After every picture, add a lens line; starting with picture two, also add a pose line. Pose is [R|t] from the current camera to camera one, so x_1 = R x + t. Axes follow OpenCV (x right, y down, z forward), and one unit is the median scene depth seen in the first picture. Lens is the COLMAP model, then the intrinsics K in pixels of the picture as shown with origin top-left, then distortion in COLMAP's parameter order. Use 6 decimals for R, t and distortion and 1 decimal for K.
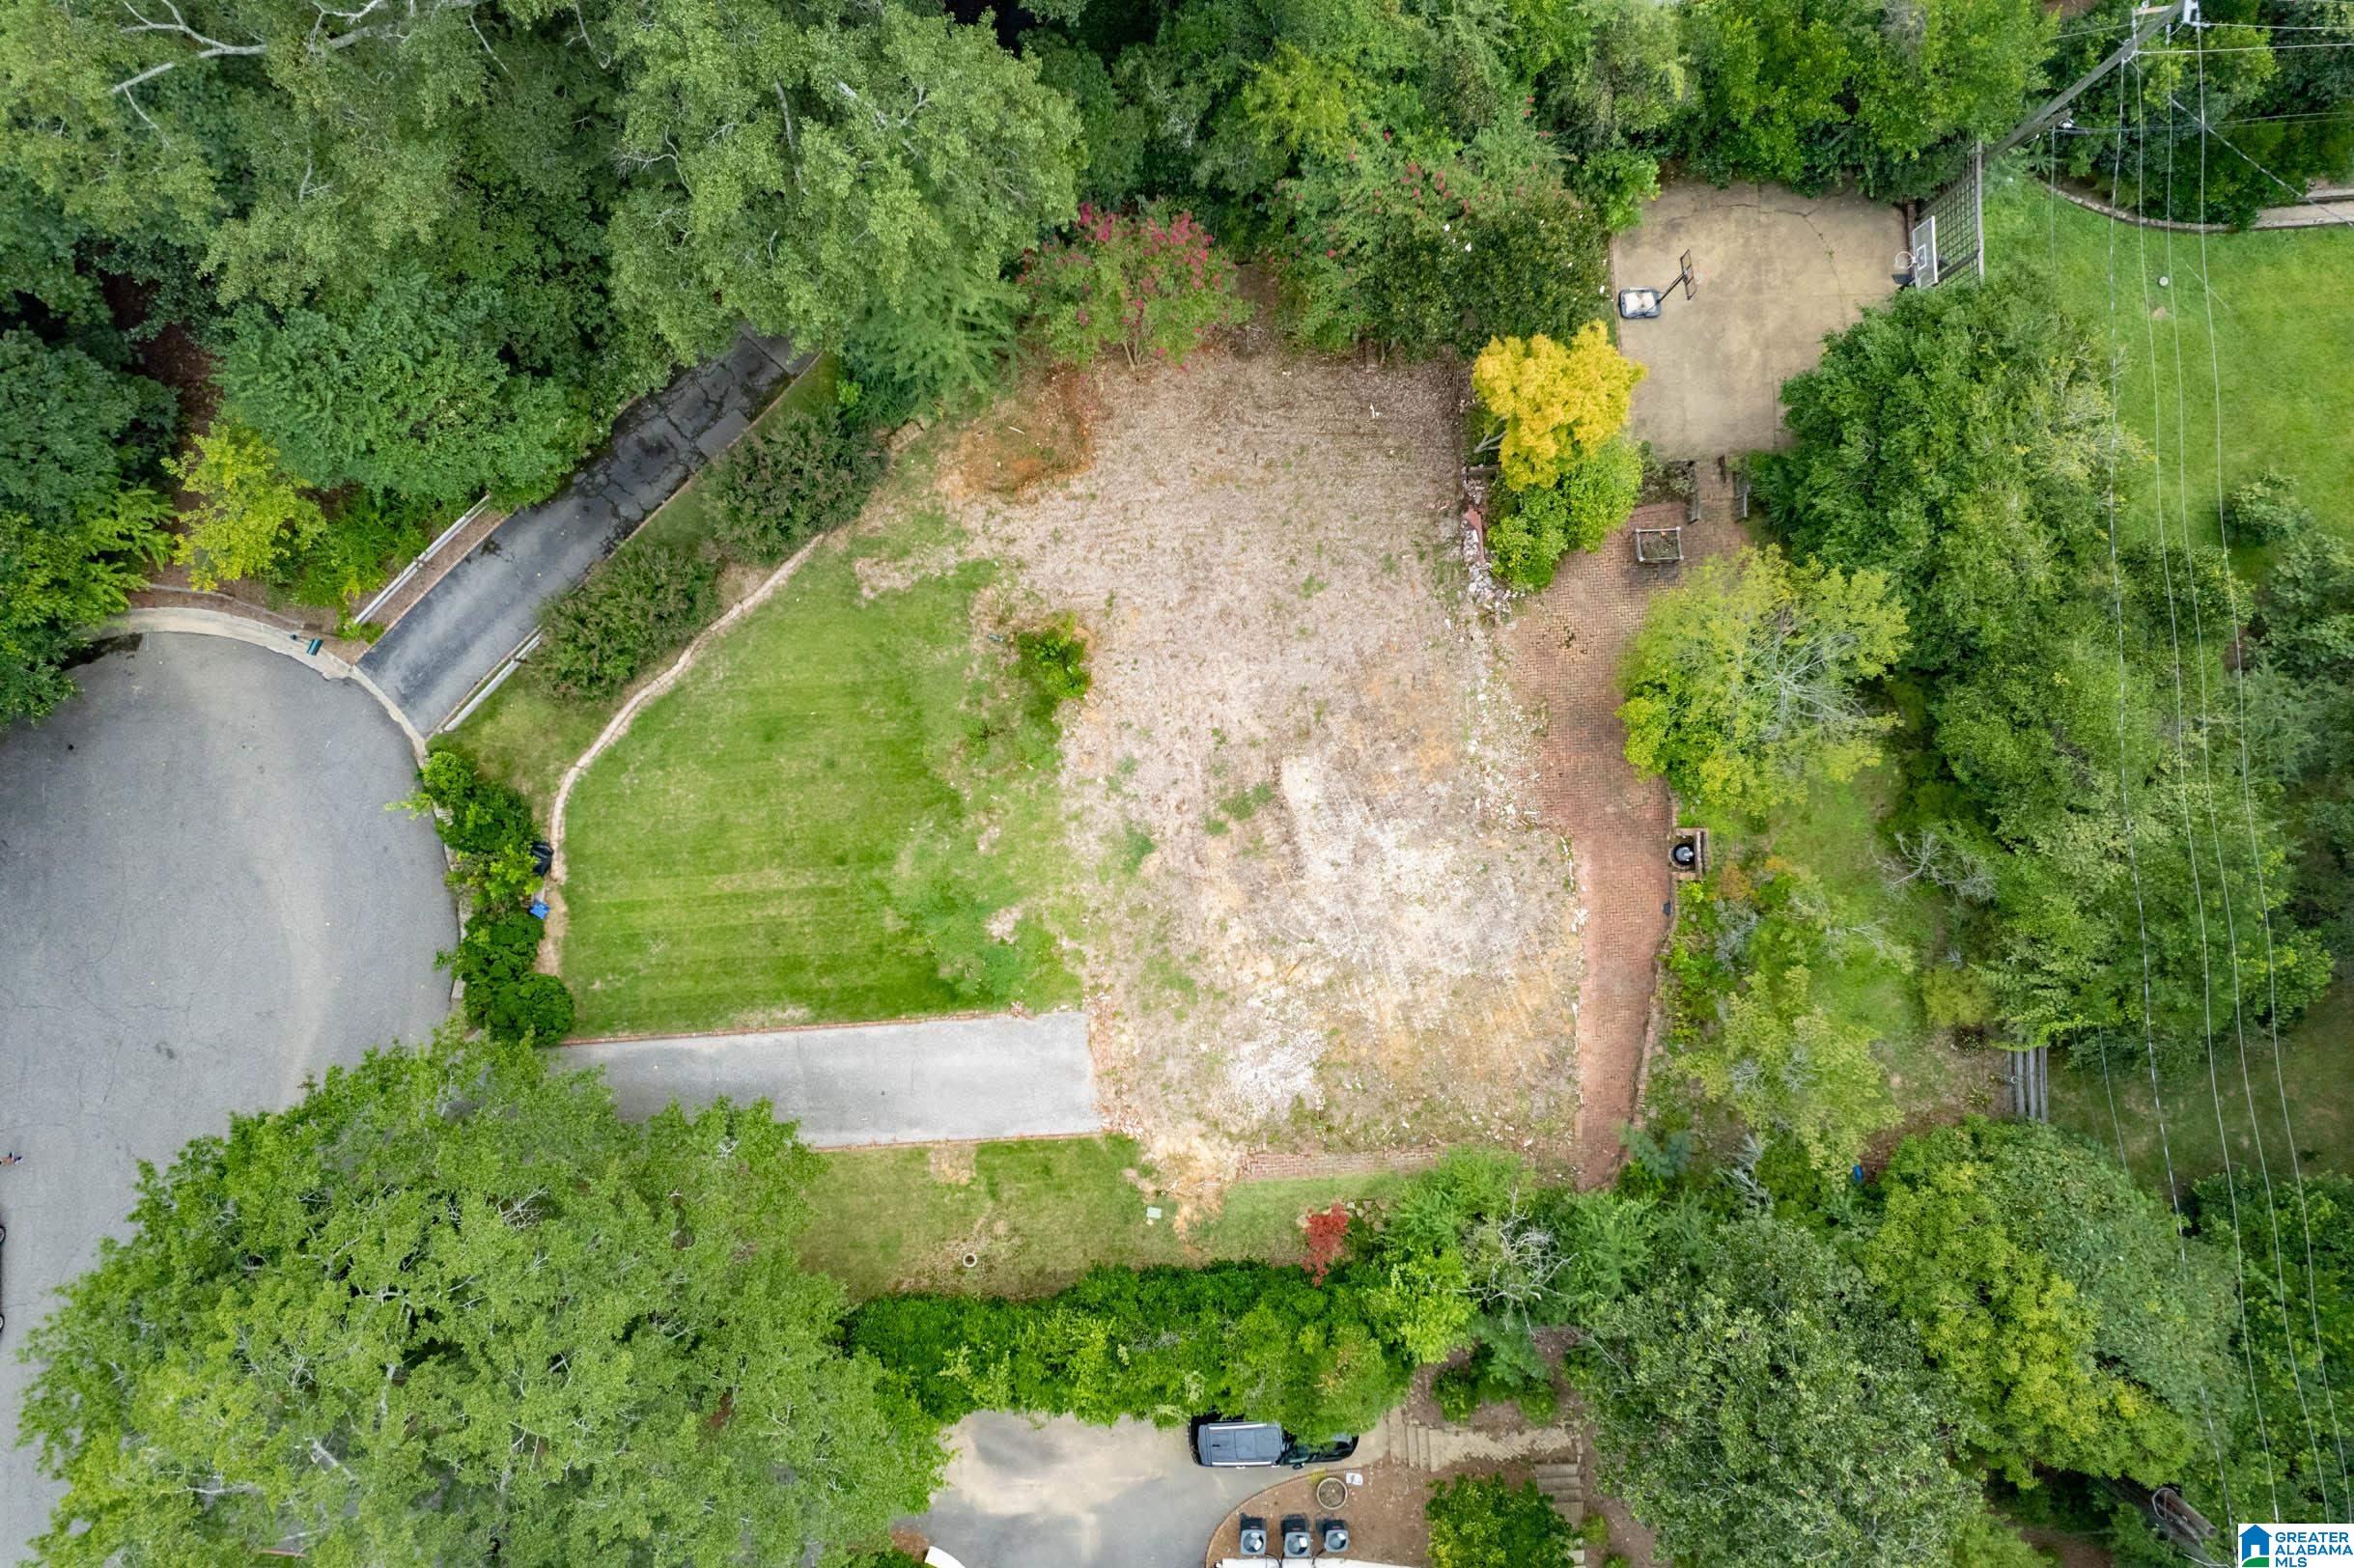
lens RADIAL K [[1609.6, 0, 1183.2], [0, 1609.6, 794.8], [0, 0, 1]] dist [-0.073425, 0.001957]
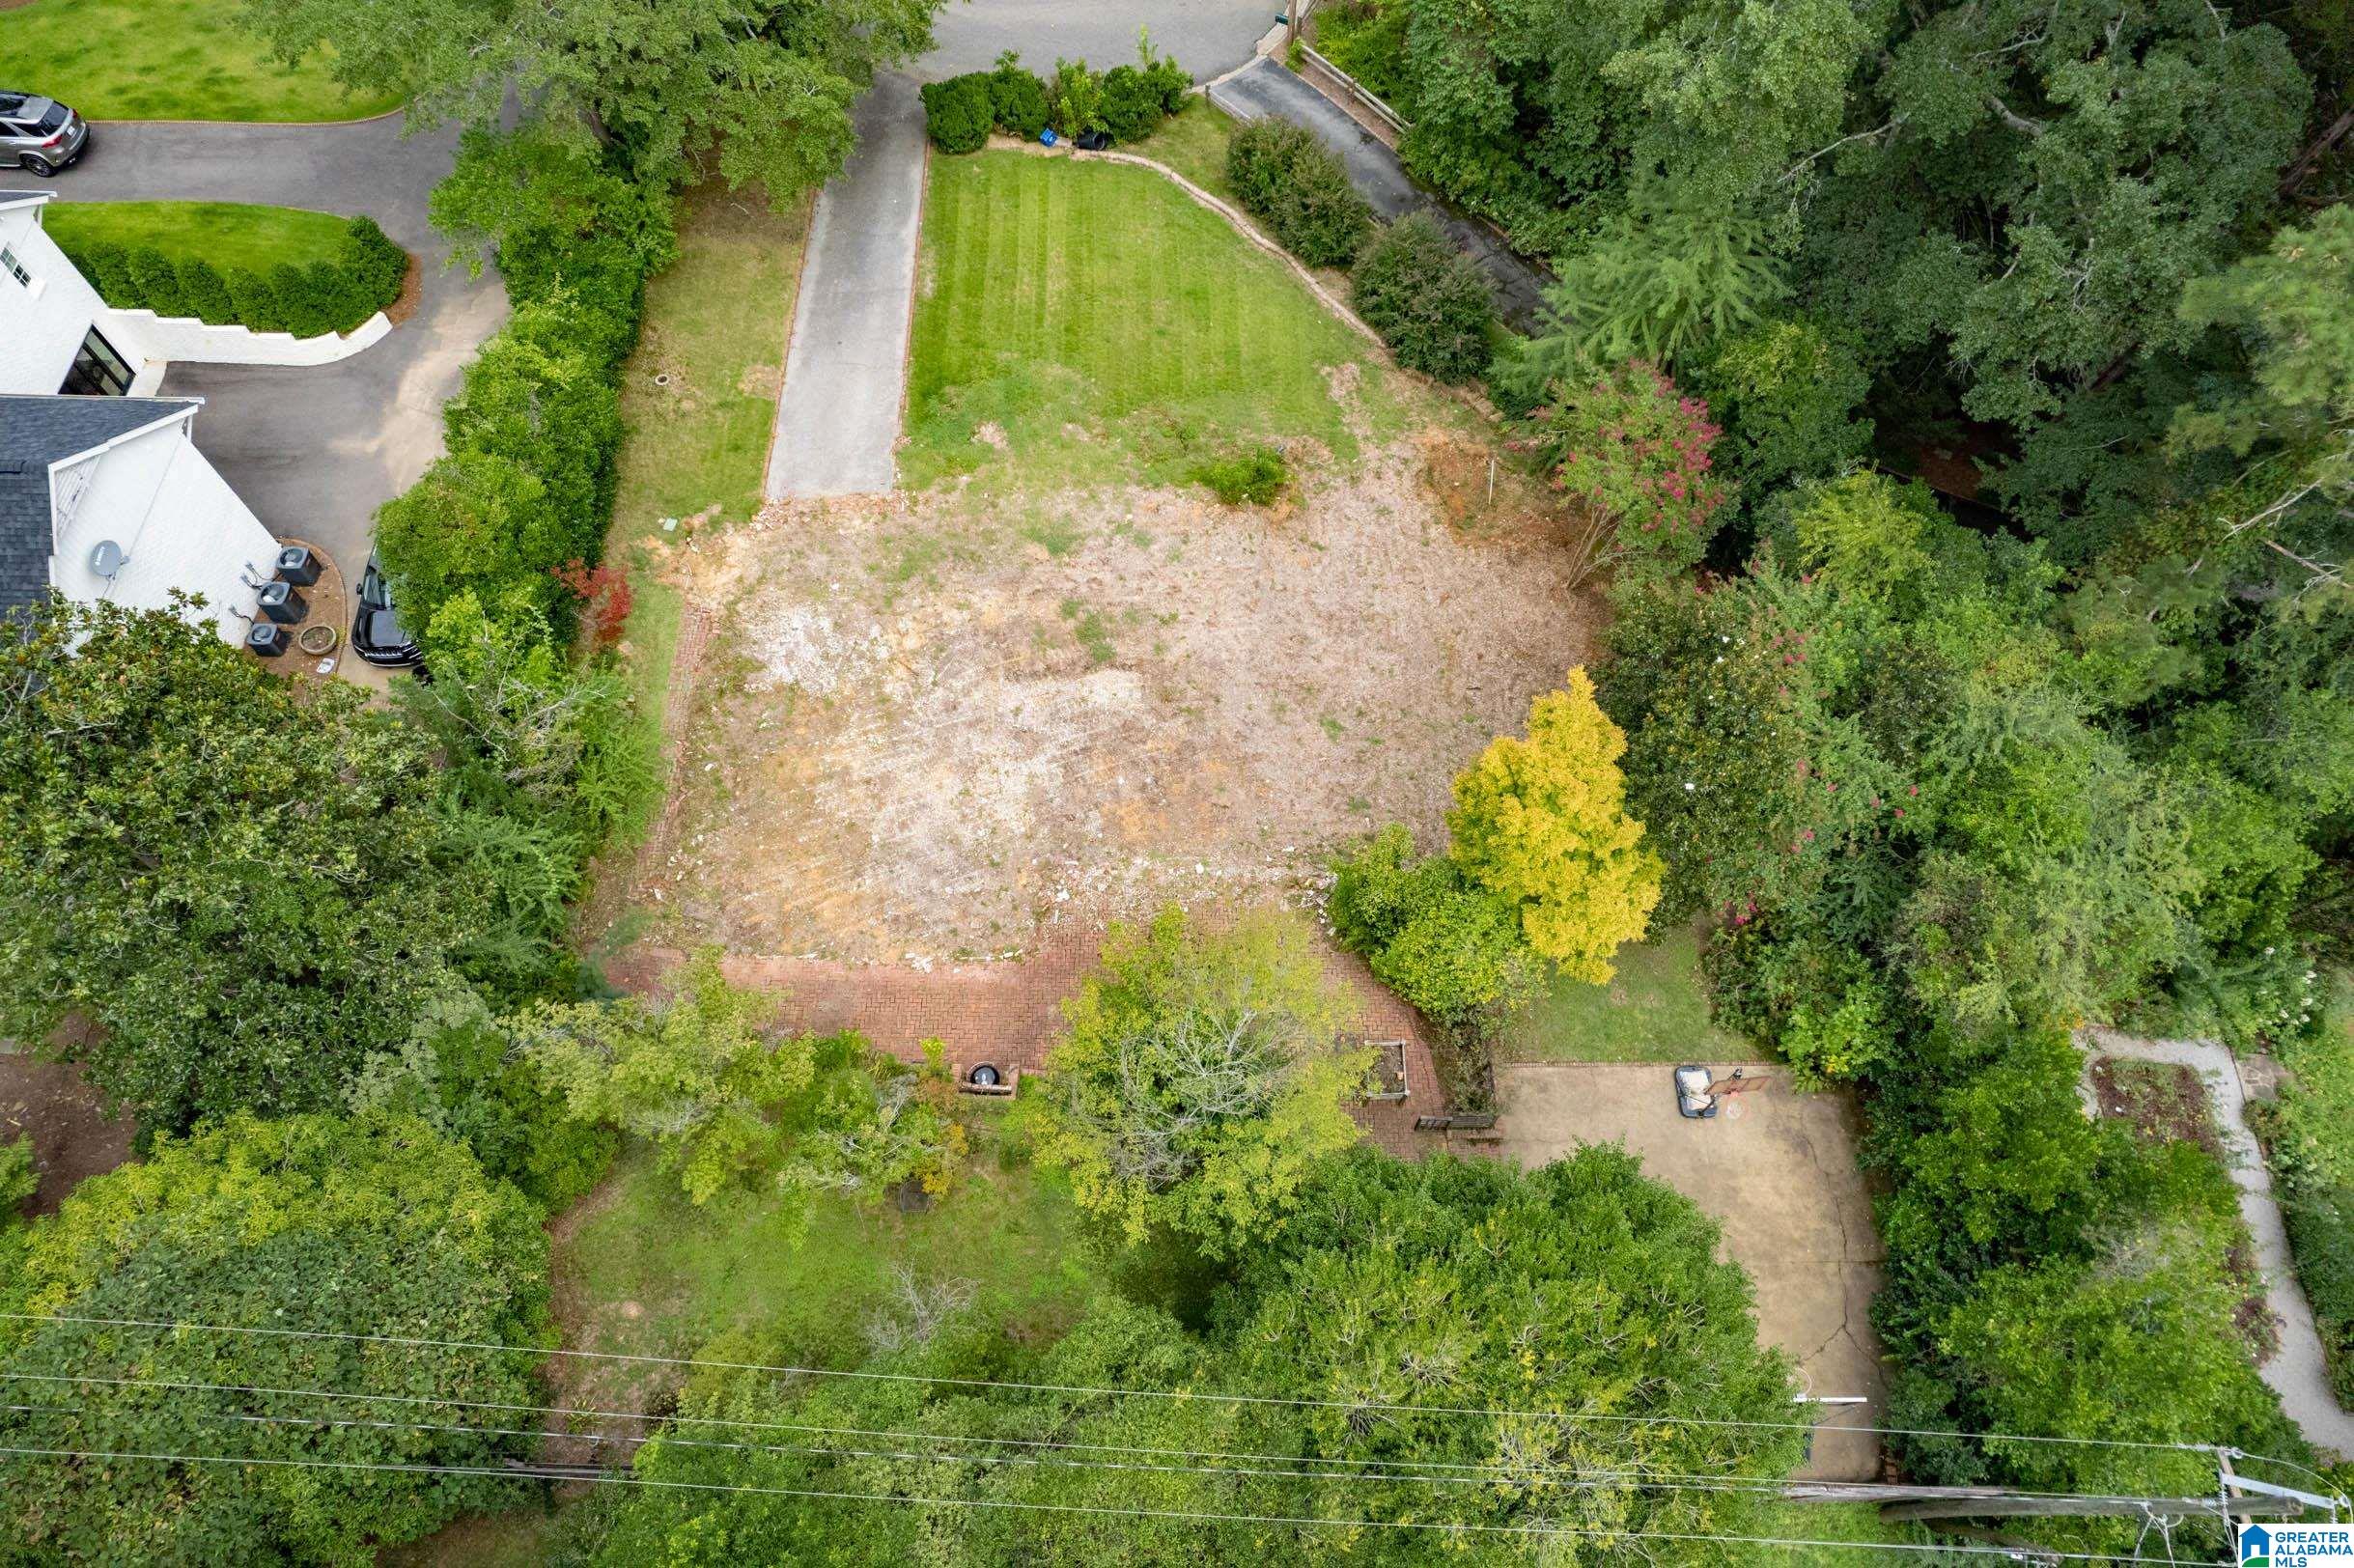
lens RADIAL K [[1609.6, 0, 1183.2], [0, 1609.6, 794.8], [0, 0, 1]] dist [-0.073425, 0.001957]
pose [[-0.046416, 0.861469, -0.505684, 0.573939], [-0.998703, -0.050627, 0.005423, -0.054647], [-0.020929, 0.505280, 0.862702, 0.257186]]
